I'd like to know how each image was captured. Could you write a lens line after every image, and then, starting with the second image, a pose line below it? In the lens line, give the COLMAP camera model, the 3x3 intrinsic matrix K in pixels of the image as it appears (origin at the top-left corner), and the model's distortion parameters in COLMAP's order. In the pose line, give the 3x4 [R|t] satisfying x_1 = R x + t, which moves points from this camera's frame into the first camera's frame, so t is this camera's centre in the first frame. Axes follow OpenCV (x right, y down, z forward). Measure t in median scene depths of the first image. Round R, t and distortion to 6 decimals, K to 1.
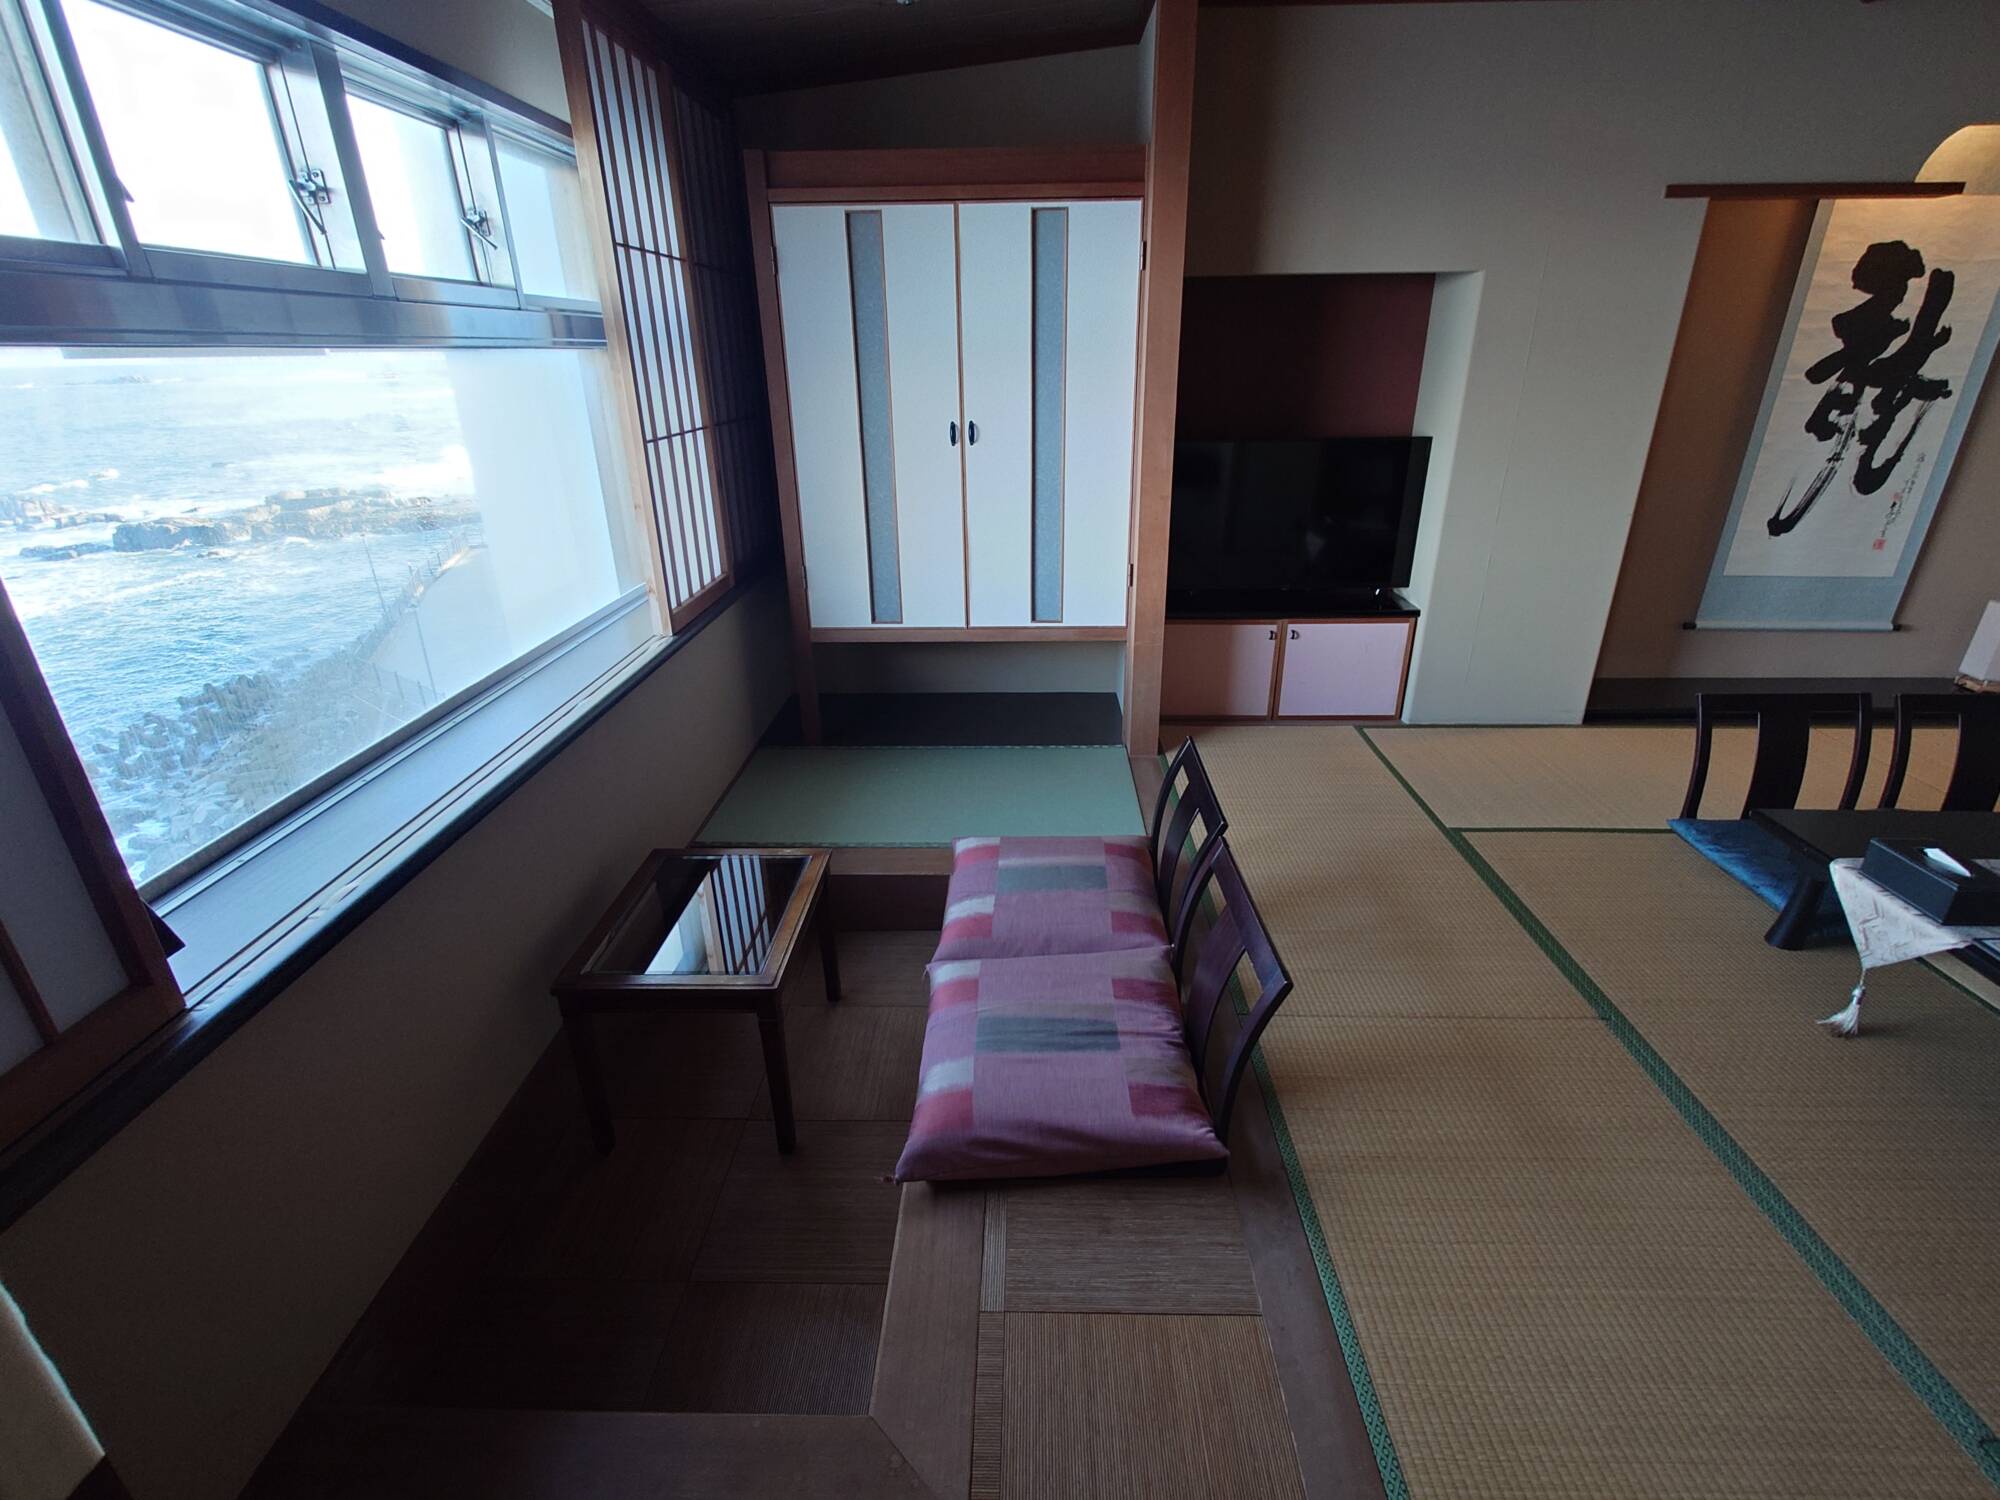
lens RADIAL K [[938.9, 0, 1007.6], [0, 938.9, 740.0], [0, 0, 1]] dist [-0.001368, -0.000681]
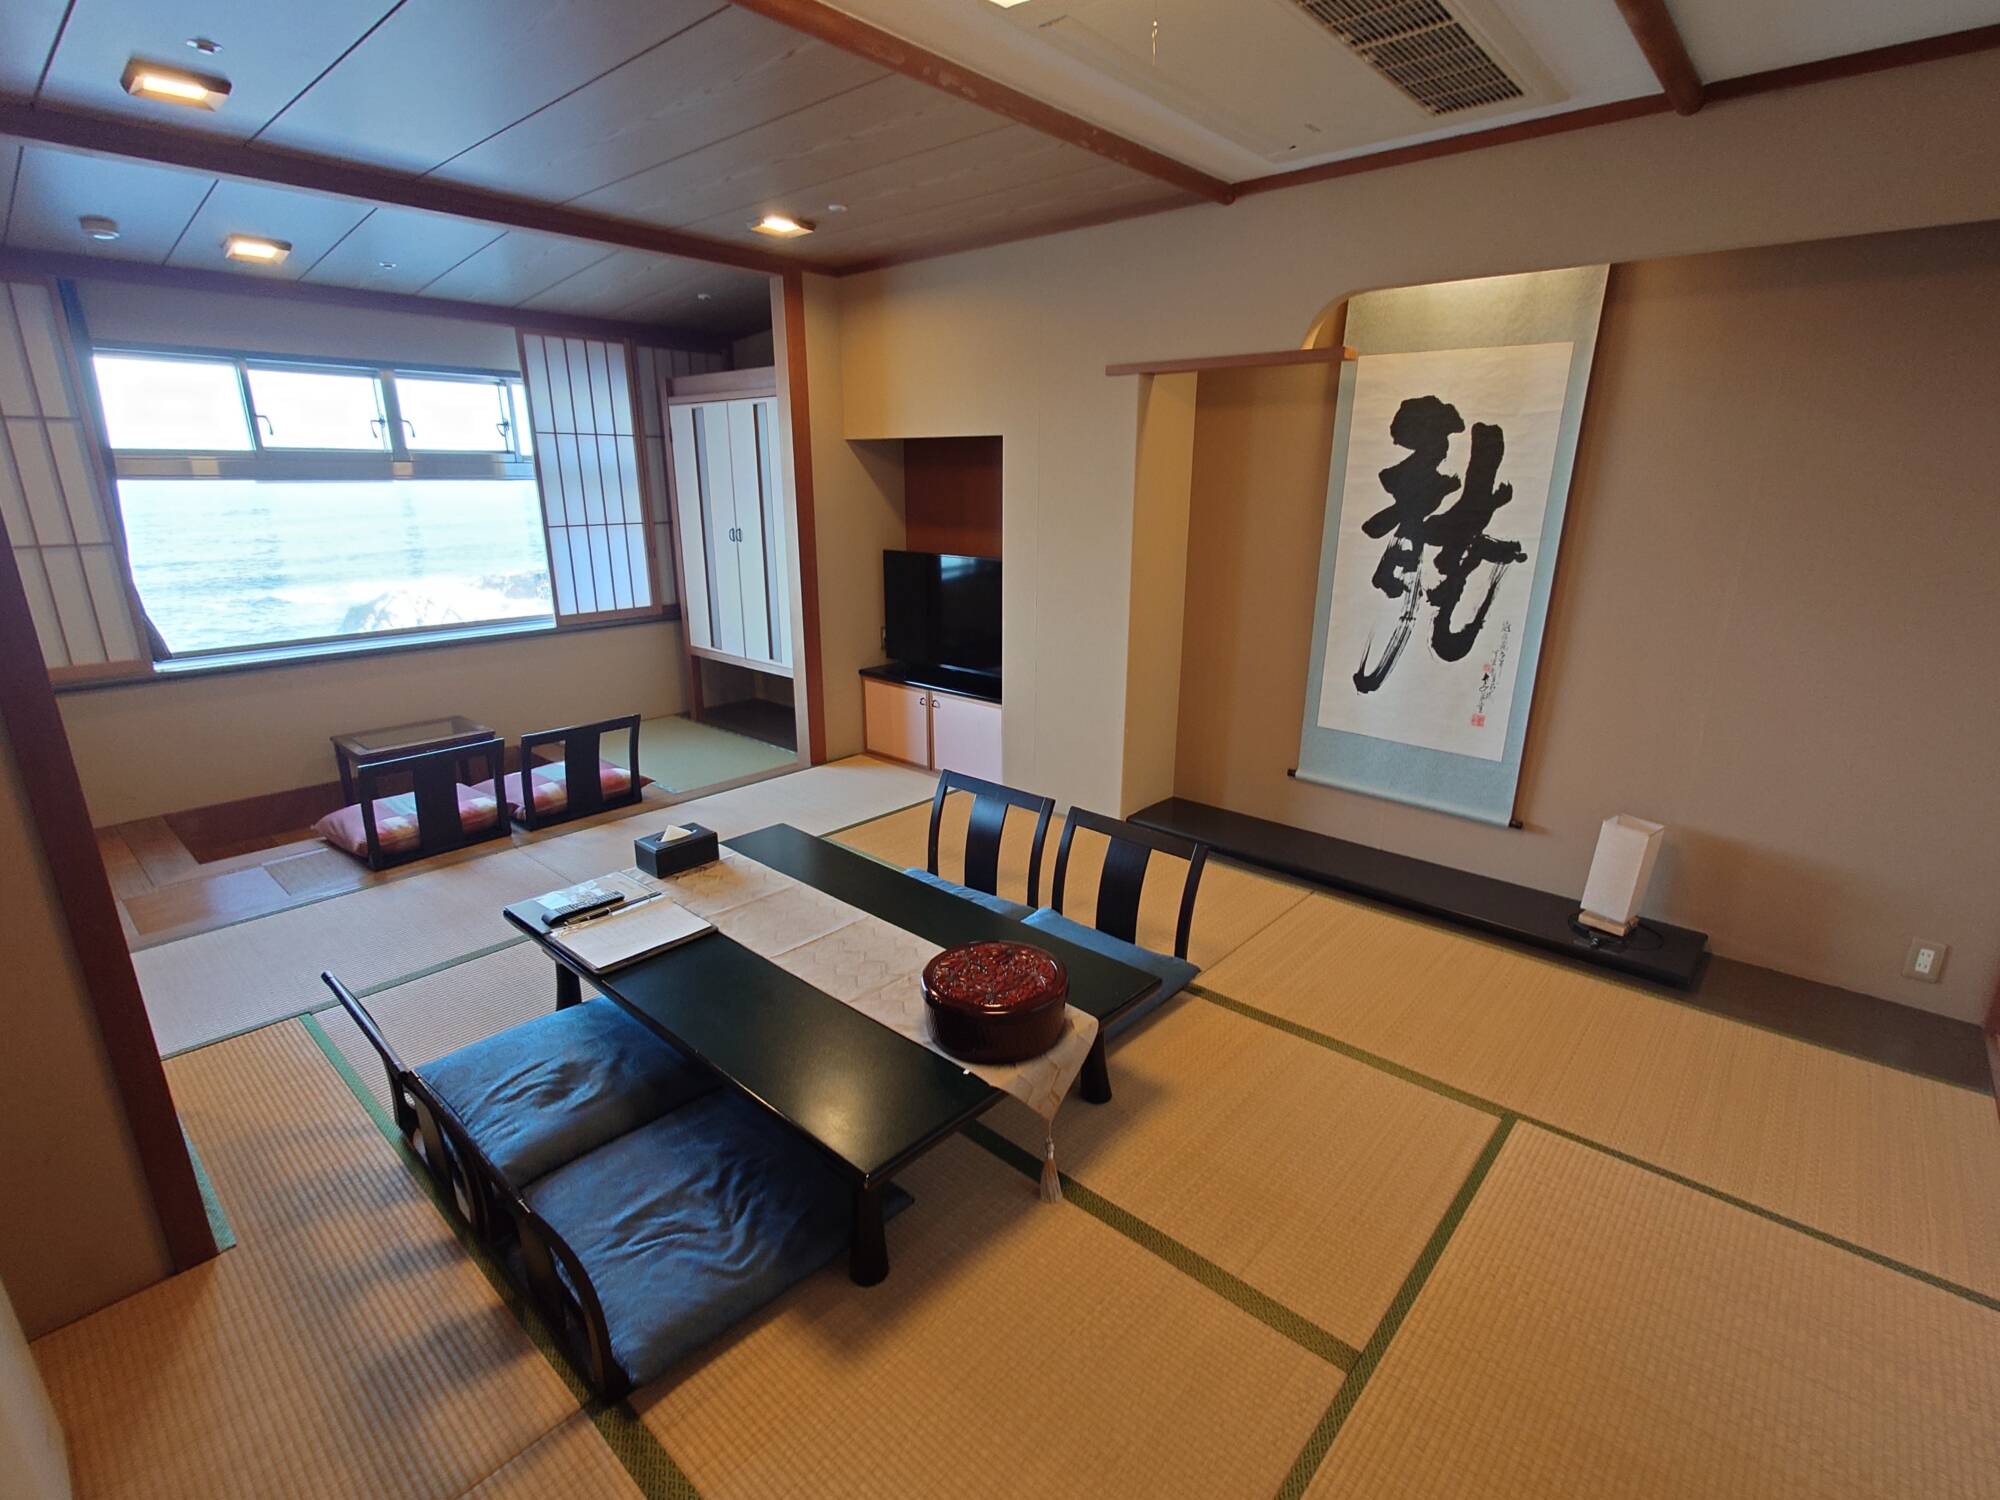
lens RADIAL K [[938.9, 0, 994.9], [0, 938.9, 760.6], [0, 0, 1]] dist [-0.001368, -0.000681]
pose [[0.759344, 0.202026, -0.618533, 1.209525], [-0.263356, 0.964664, -0.008231, -0.048680], [0.595013, 0.169144, 0.785716, 0.047529]]
